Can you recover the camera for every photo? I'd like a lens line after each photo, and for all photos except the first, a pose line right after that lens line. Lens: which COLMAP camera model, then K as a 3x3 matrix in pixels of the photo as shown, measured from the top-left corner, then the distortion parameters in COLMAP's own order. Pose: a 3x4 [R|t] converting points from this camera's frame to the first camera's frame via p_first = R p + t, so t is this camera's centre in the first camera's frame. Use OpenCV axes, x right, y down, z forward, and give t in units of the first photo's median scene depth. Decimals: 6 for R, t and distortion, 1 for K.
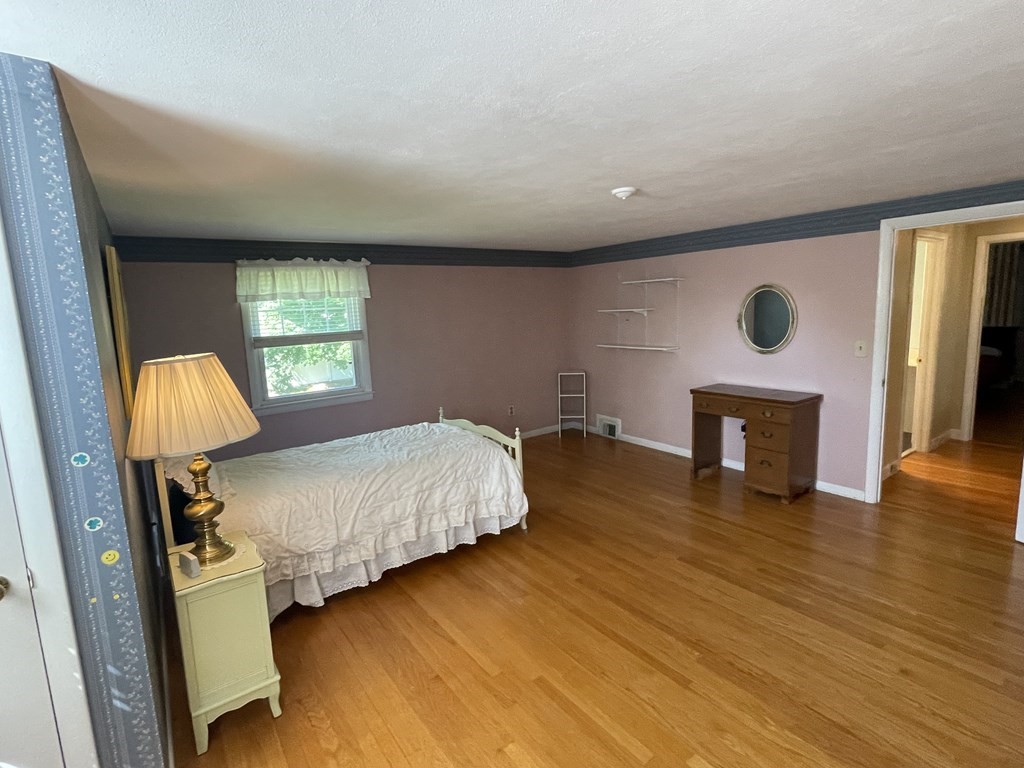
lens RADIAL K [[502.9, 0, 507.5], [0, 502.9, 380.4], [0, 0, 1]] dist [0.002346, -0.001497]
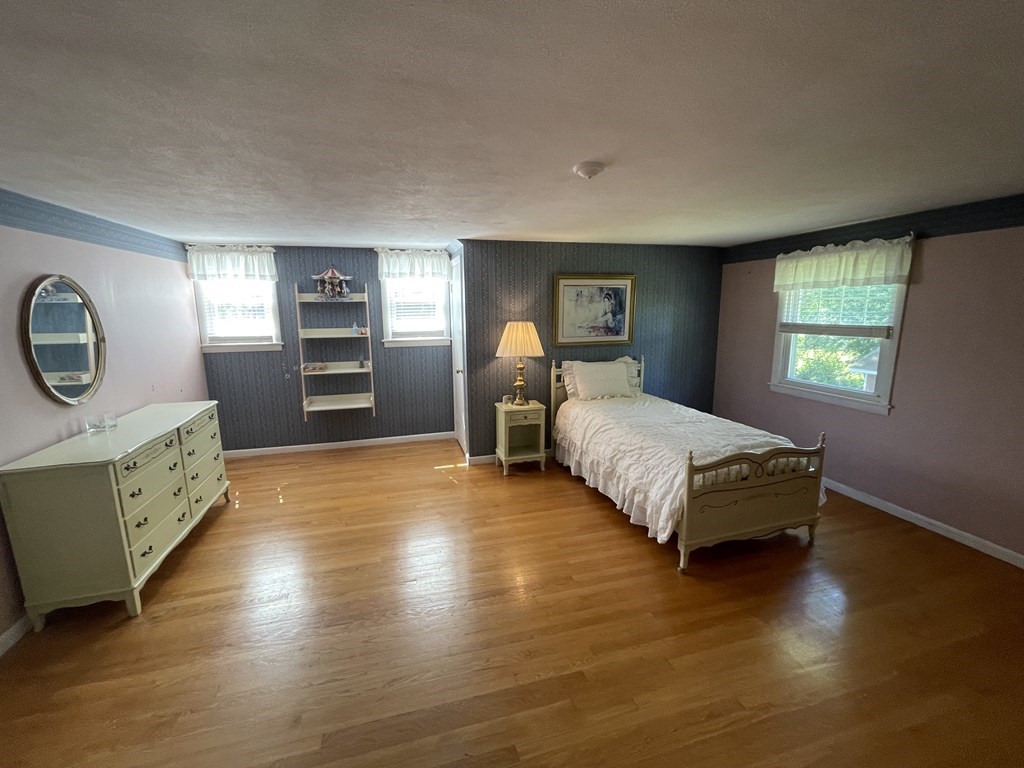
lens RADIAL K [[414.1, 0, 507.0], [0, 414.1, 378.8], [0, 0, 1]] dist [-0.001217, 0.000915]
pose [[-0.353664, 0.207771, -0.912005, 0.593619], [-0.112122, 0.958571, 0.261860, -0.136236], [0.928628, 0.194866, -0.315716, 0.728583]]
